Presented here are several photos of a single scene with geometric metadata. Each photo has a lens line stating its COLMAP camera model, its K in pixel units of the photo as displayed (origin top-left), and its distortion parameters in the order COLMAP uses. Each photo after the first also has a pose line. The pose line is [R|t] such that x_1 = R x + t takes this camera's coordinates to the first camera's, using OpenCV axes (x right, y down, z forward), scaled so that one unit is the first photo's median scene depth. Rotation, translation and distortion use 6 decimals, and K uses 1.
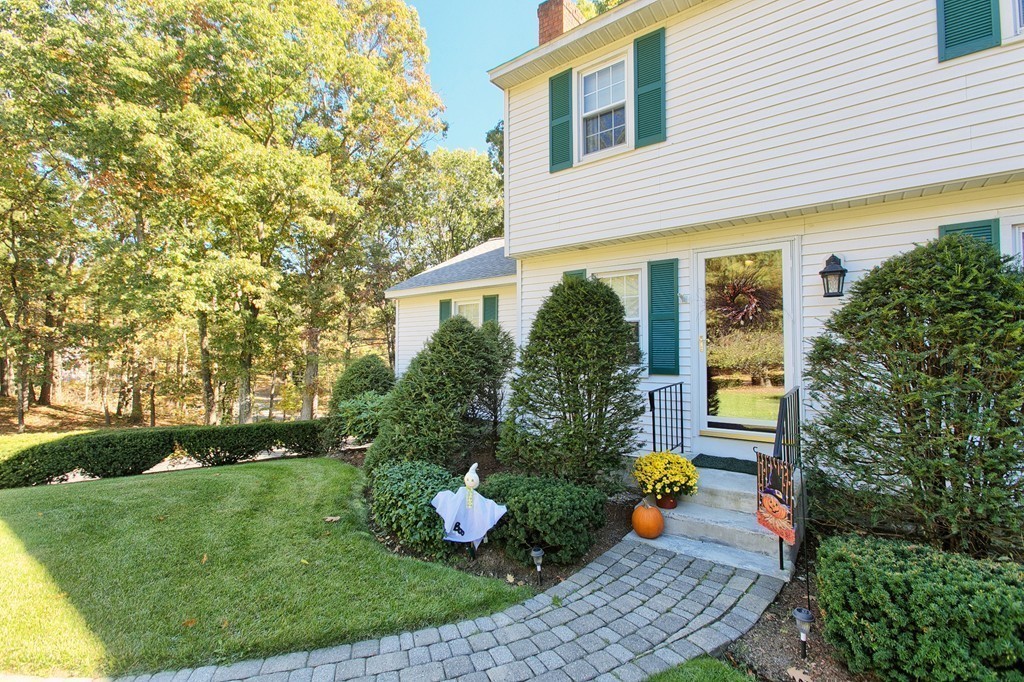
lens RADIAL K [[455.1, 0, 508.5], [0, 455.1, 340.0], [0, 0, 1]] dist [-0.020086, 0.009404]
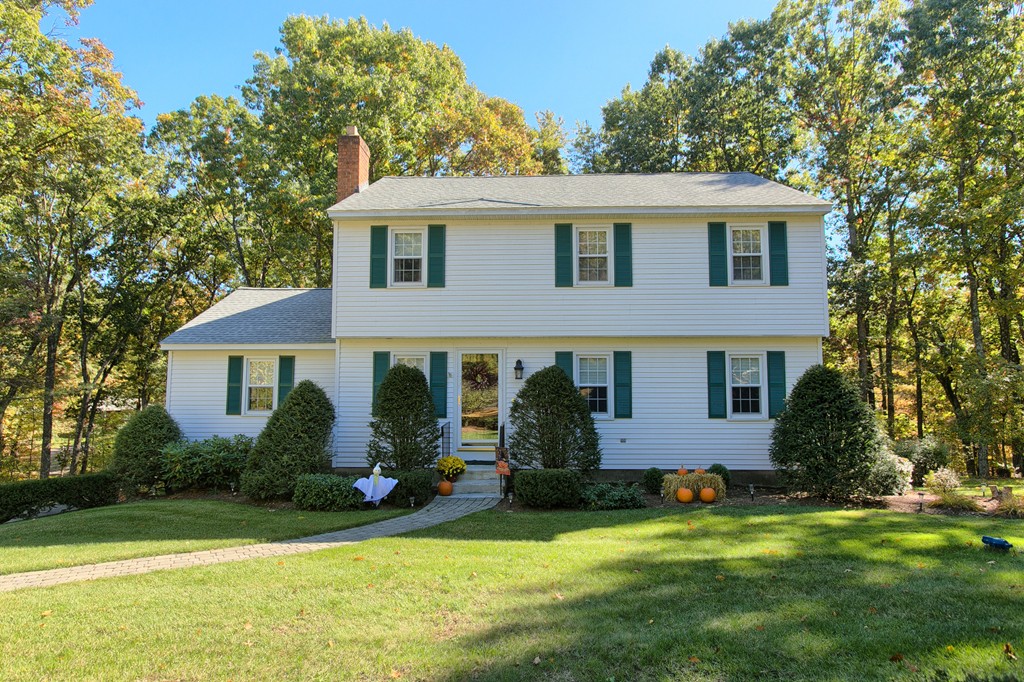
lens RADIAL K [[498.9, 0, 510.0], [0, 498.9, 340.3], [0, 0, 1]] dist [-0.021825, 0.015603]
pose [[0.816374, 0.063891, 0.573979, -0.582156], [-0.016873, 0.996076, -0.086877, -0.062107], [-0.577277, 0.061240, 0.814249, -0.777928]]
